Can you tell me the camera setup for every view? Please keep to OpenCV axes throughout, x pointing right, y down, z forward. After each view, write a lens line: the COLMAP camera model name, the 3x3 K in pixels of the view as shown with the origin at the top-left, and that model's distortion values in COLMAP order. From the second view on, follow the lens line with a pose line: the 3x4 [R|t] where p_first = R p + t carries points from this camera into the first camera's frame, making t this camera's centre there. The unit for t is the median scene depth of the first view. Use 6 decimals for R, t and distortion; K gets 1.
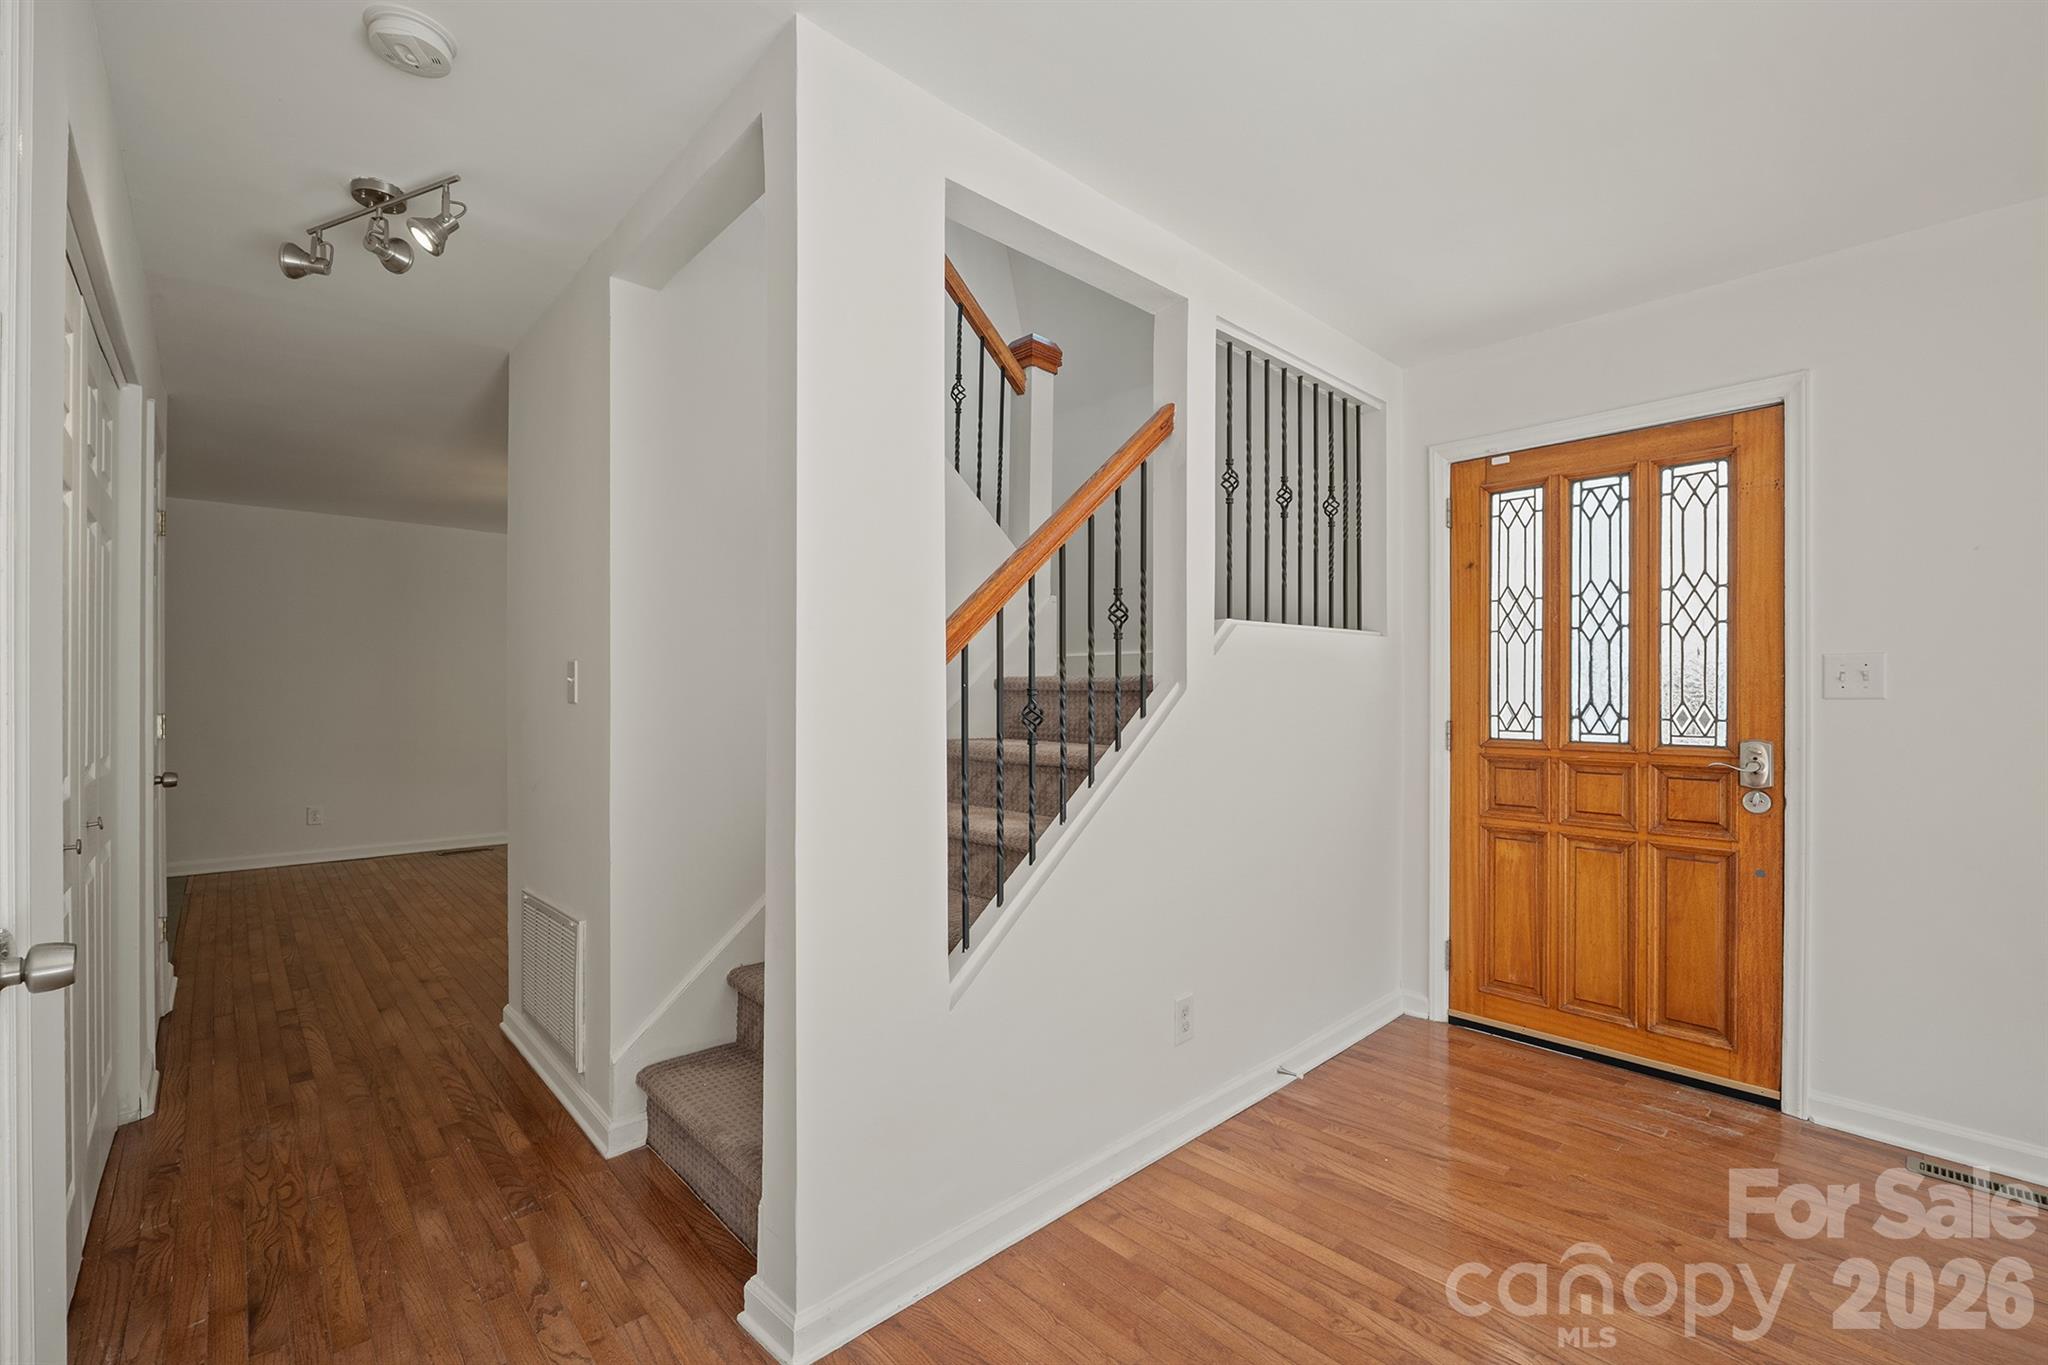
lens RADIAL K [[867.5, 0, 1022.2], [0, 867.5, 699.2], [0, 0, 1]] dist [-0.006980, -0.000173]
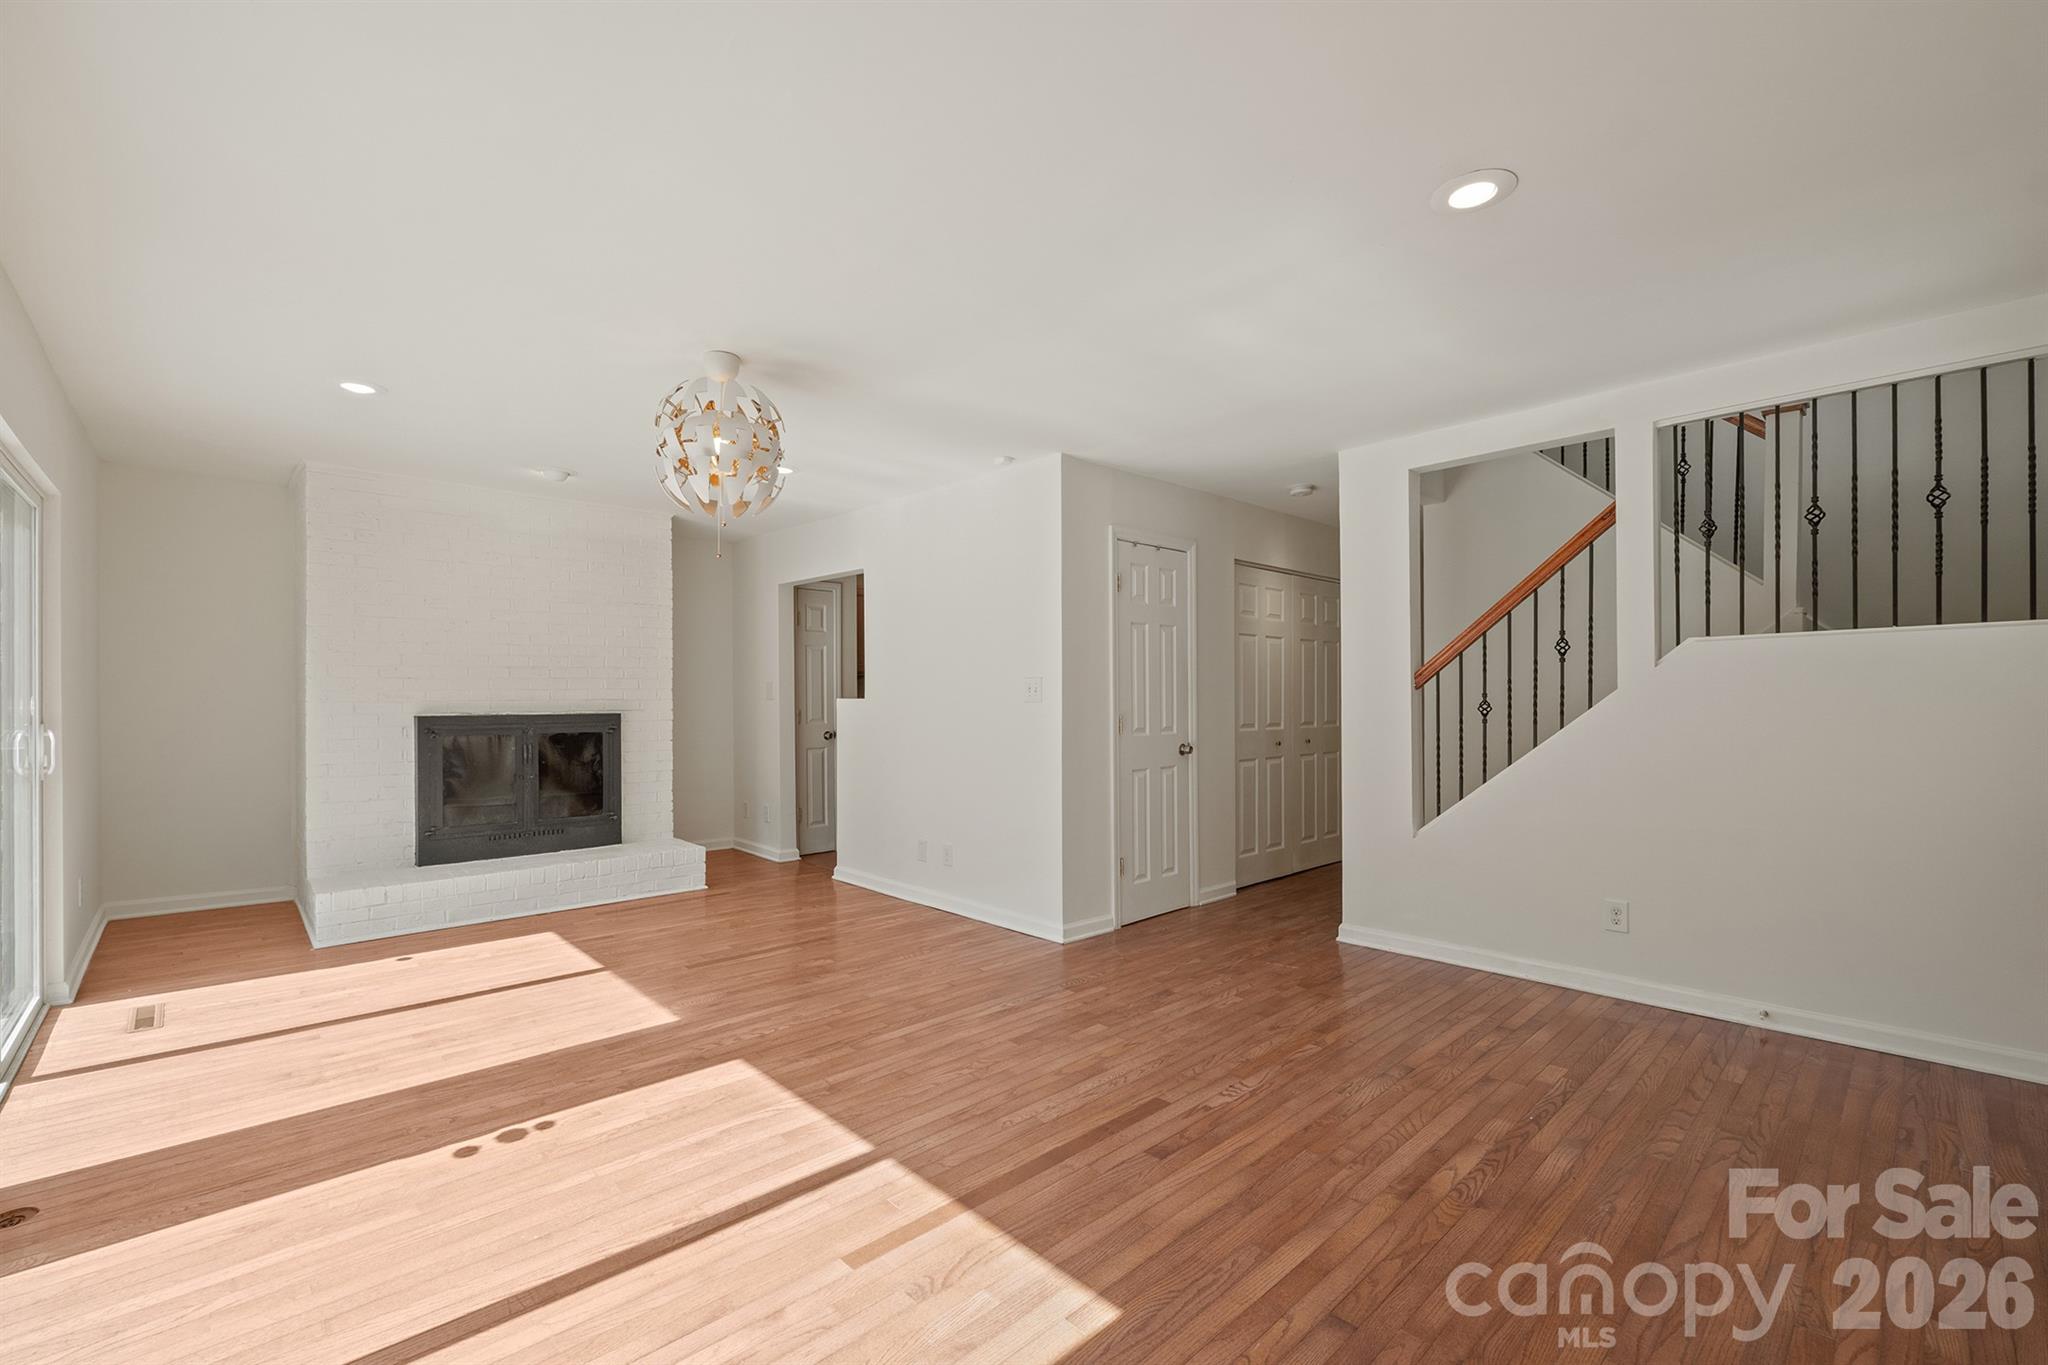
lens RADIAL K [[867.5, 0, 1040.7], [0, 867.5, 696.5], [0, 0, 1]] dist [-0.006980, -0.000173]
pose [[0.014974, -0.003176, -0.999883, 1.477688], [-0.003404, 0.999989, -0.003227, 0.002394], [0.999882, 0.003452, 0.014963, -0.005237]]
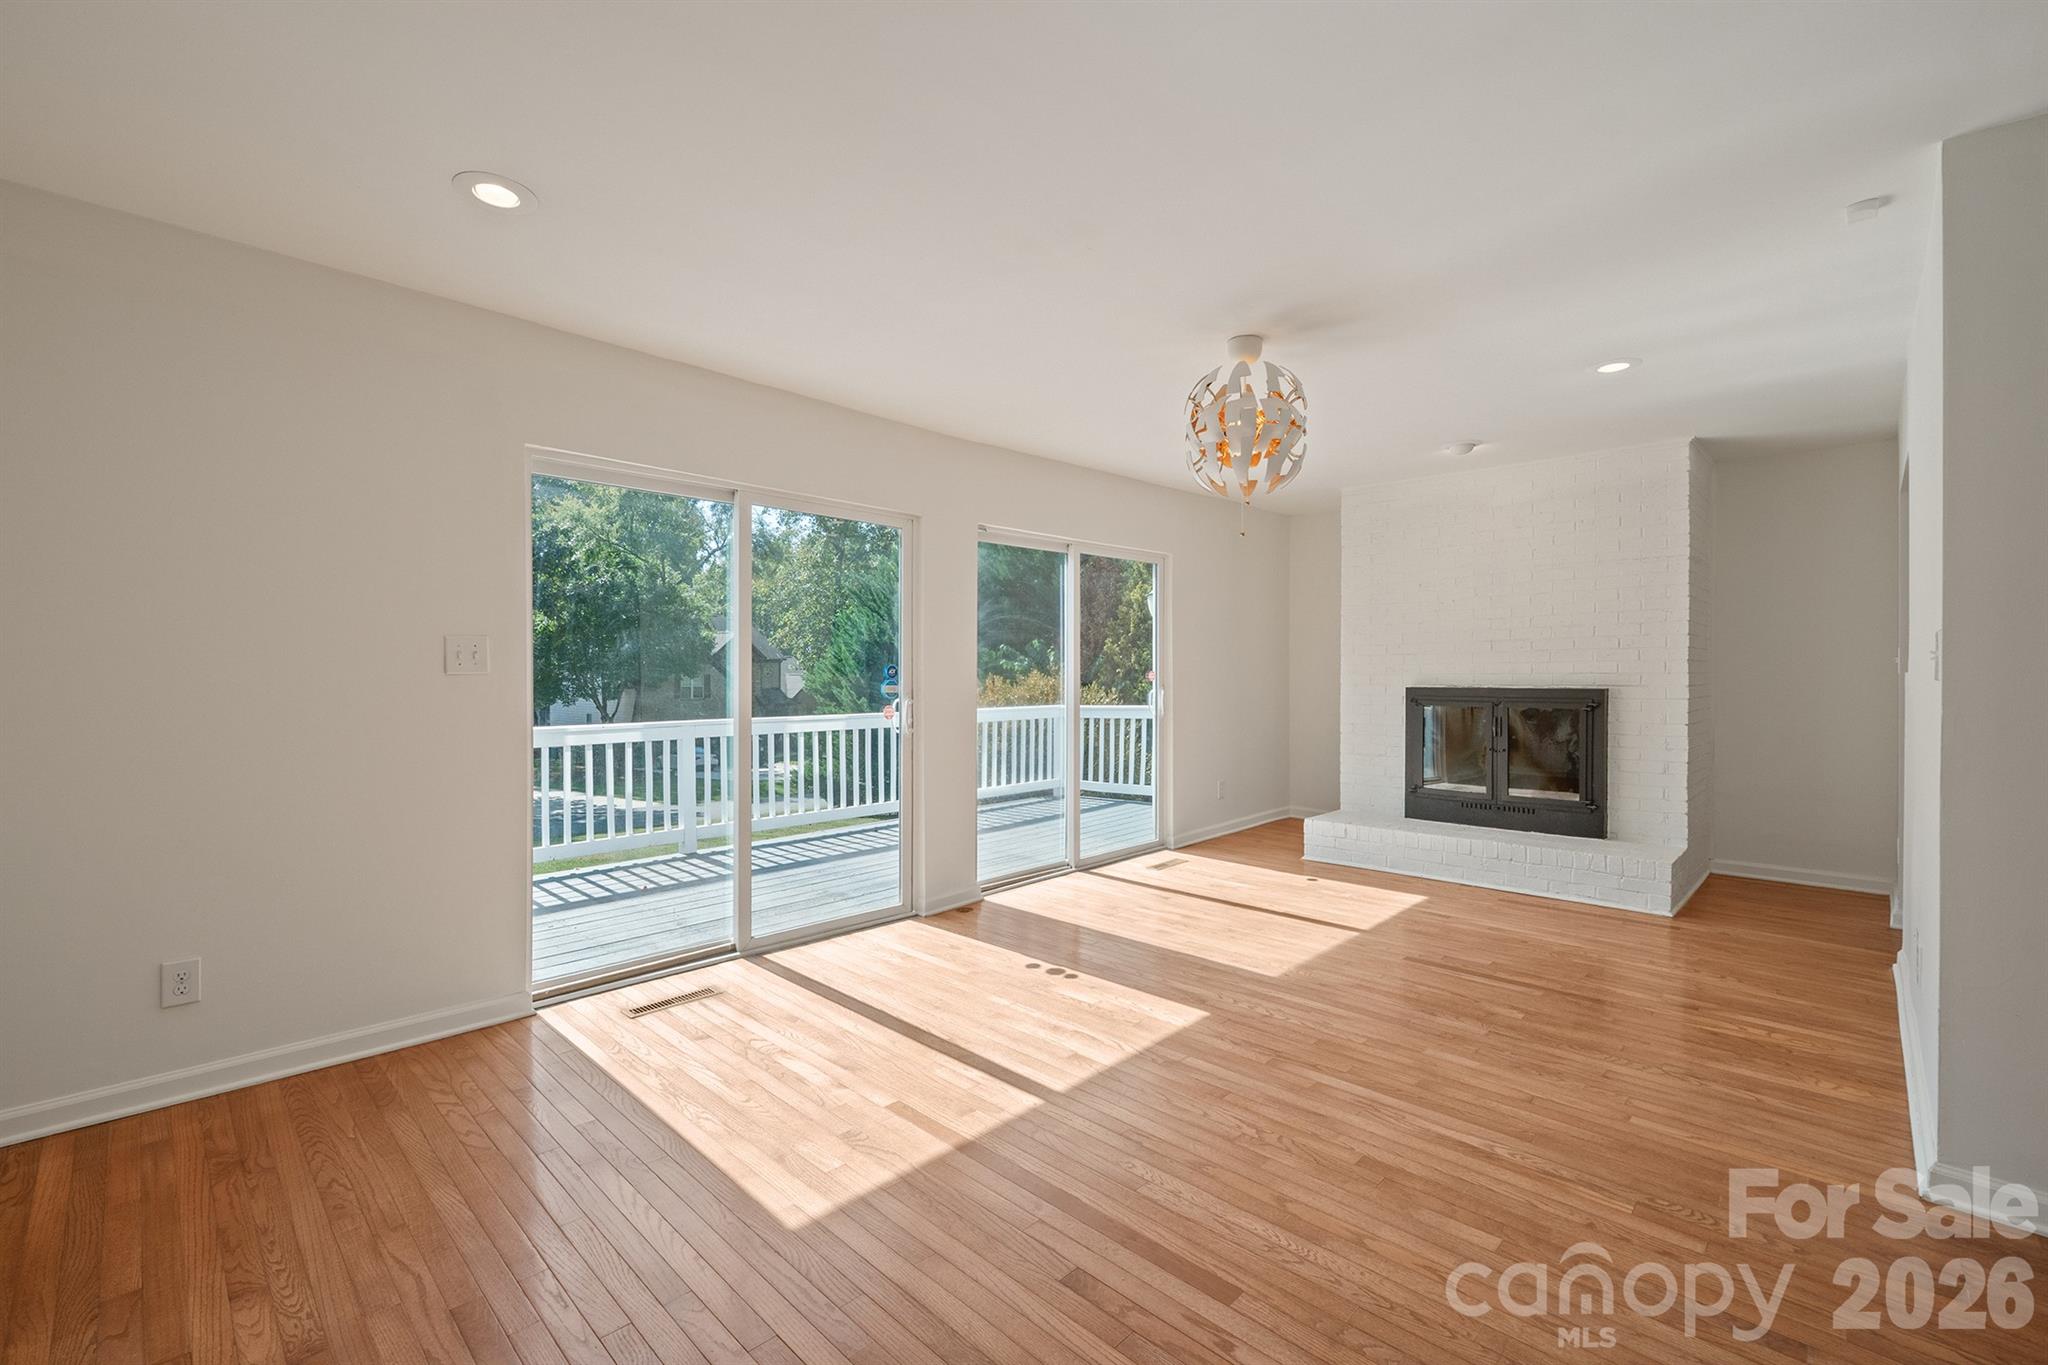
lens RADIAL K [[867.5, 0, 1014.0], [0, 867.5, 682.9], [0, 0, 1]] dist [-0.006980, -0.000173]
pose [[-0.999104, -0.000233, -0.042328, 0.682863], [-0.000956, 0.999854, 0.017050, -0.003502], [0.042318, 0.017076, -0.998958, 0.769187]]
